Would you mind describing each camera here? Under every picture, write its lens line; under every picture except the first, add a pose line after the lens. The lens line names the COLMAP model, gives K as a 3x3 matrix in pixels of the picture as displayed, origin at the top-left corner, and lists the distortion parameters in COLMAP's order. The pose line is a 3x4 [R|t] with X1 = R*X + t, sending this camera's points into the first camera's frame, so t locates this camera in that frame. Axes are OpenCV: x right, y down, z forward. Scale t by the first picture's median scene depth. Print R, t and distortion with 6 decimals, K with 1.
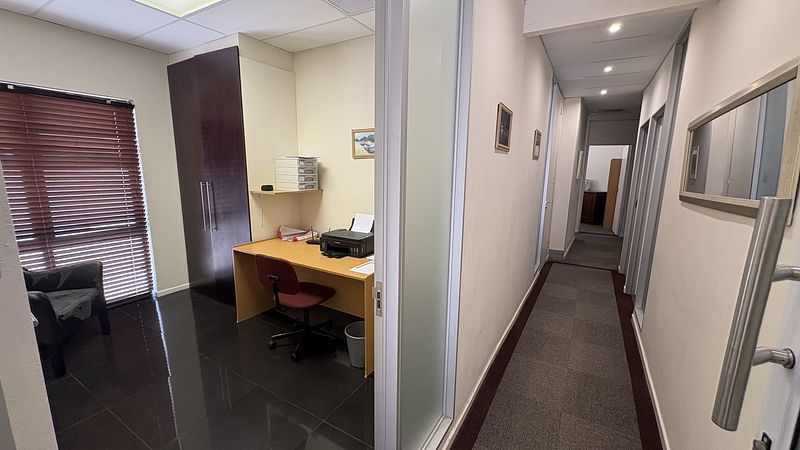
lens RADIAL K [[319.8, 0, 398.7], [0, 319.8, 224.7], [0, 0, 1]] dist [0.000382, -0.000010]
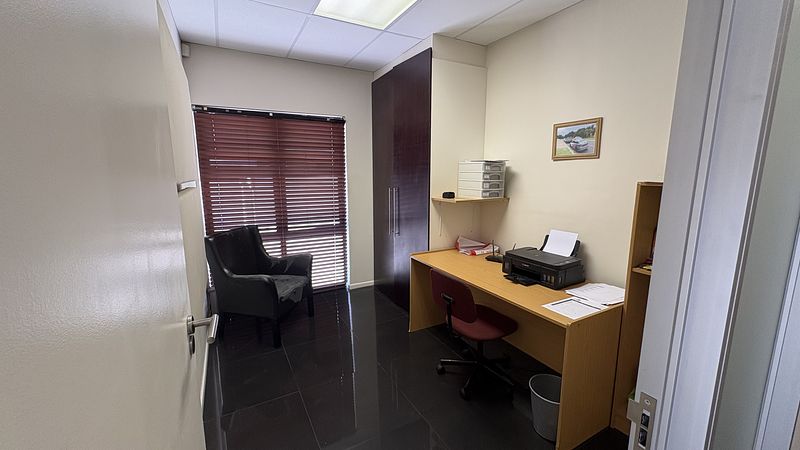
lens RADIAL K [[319.8, 0, 398.7], [0, 319.8, 224.7], [0, 0, 1]] dist [0.000382, -0.000010]
pose [[0.858991, 0.068018, -0.507453, -0.058195], [-0.076711, 0.997046, 0.003788, -0.021574], [0.506212, 0.035673, 0.861671, 0.128560]]
